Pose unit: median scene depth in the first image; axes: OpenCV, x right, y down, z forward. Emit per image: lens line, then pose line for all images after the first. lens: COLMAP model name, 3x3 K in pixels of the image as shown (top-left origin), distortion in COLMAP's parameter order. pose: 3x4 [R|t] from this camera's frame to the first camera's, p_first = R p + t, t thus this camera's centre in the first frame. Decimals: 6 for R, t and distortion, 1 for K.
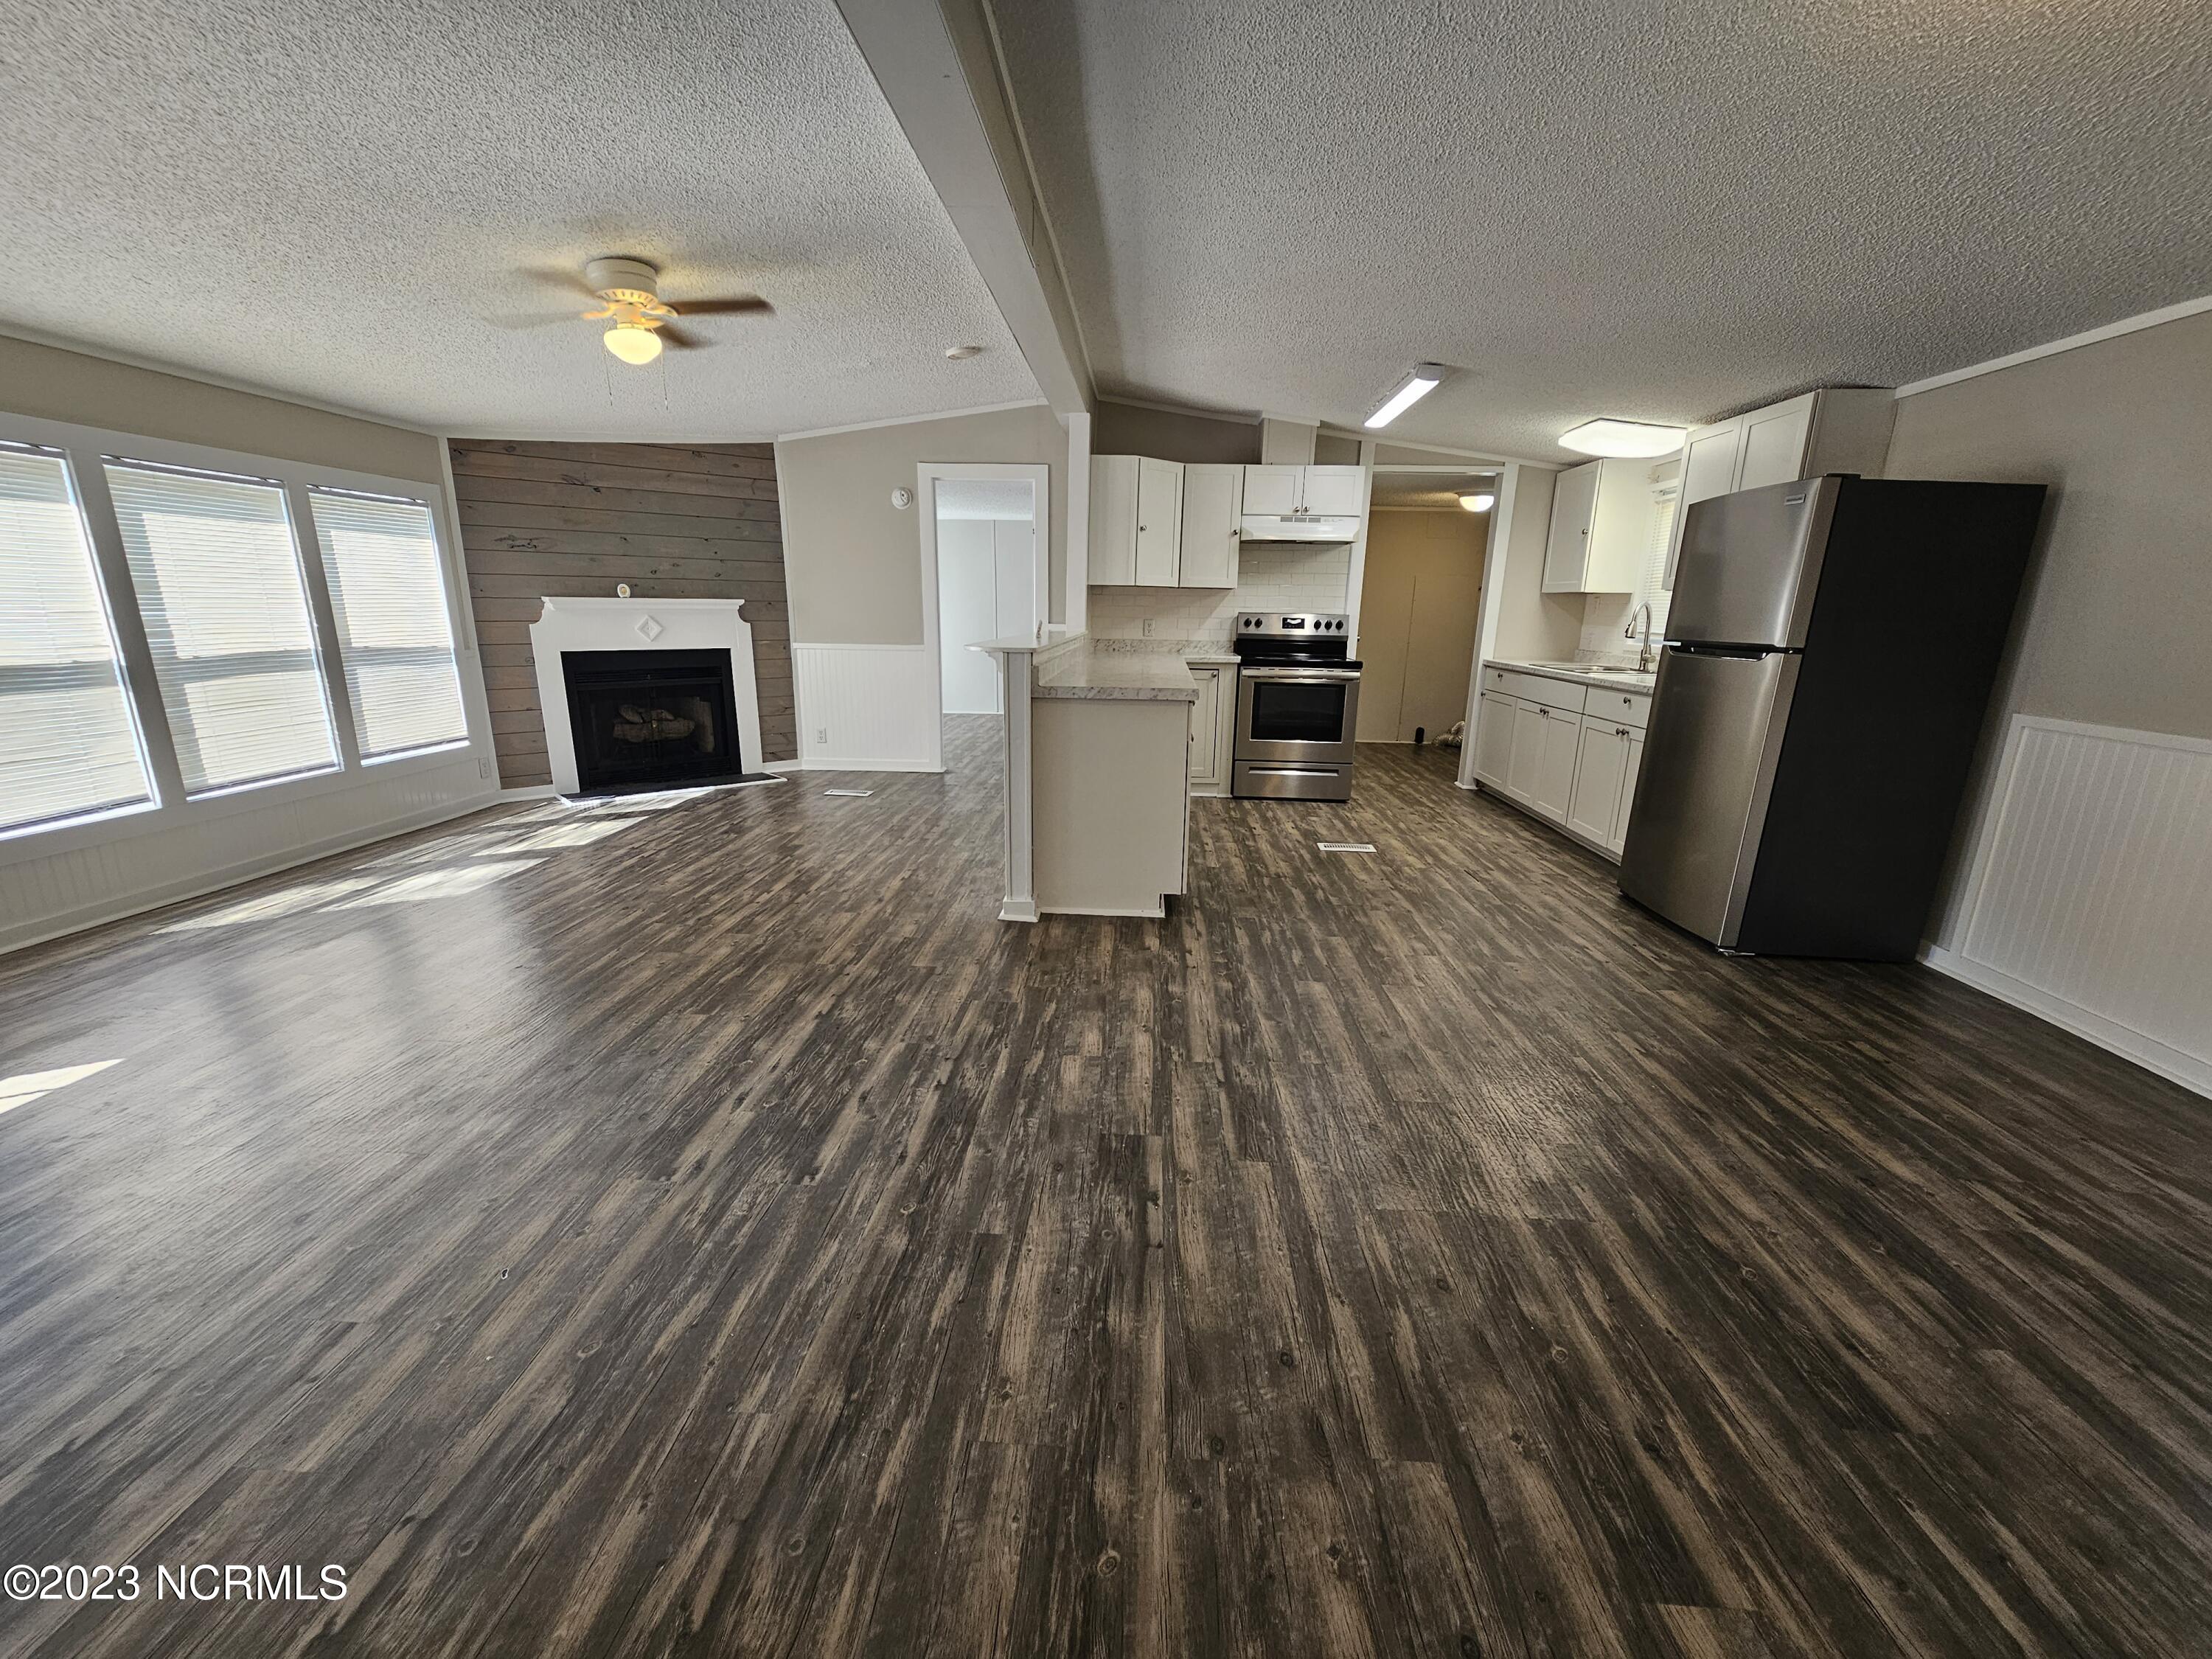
lens RADIAL K [[904.9, 0, 1097.7], [0, 904.9, 841.7], [0, 0, 1]] dist [-0.000953, -0.000221]
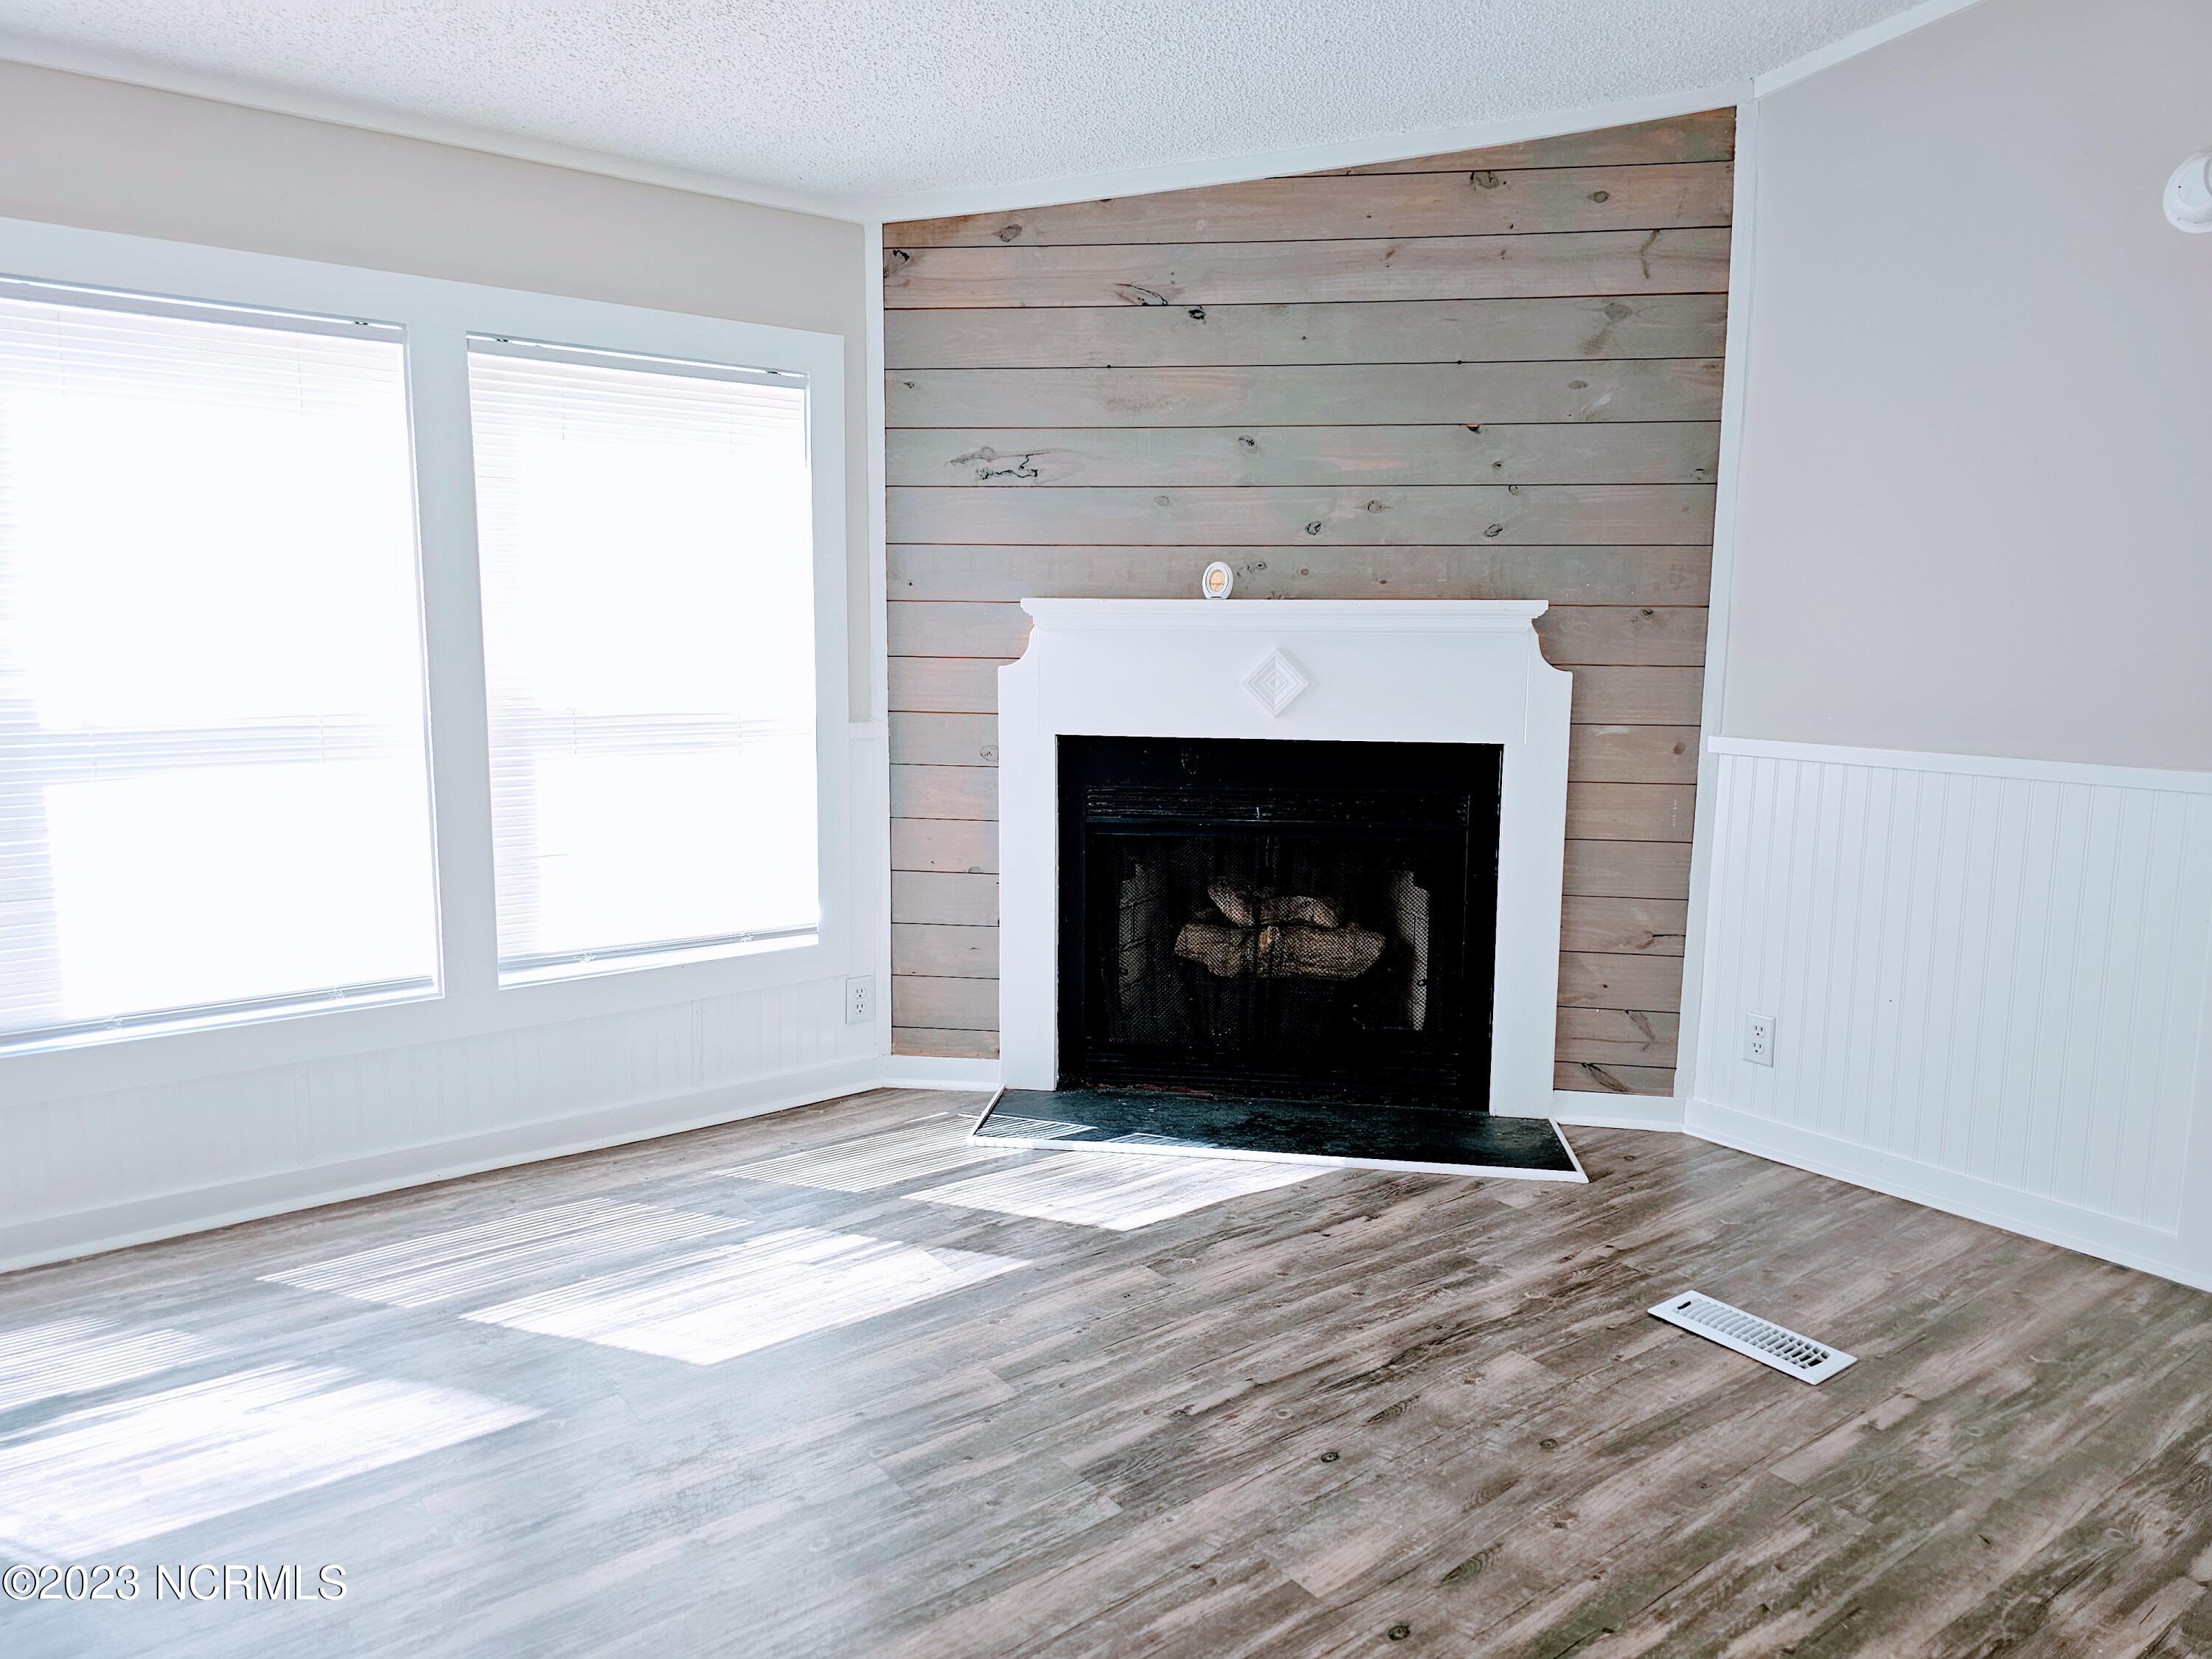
lens RADIAL K [[1473.4, 0, 1113.7], [0, 1473.4, 830.4], [0, 0, 1]] dist [0.050866, -0.006578]
pose [[0.655621, 0.098908, -0.748584, -0.135778], [-0.194567, 0.980035, -0.040916, -0.205012], [0.729592, 0.172475, 0.661776, 0.834309]]
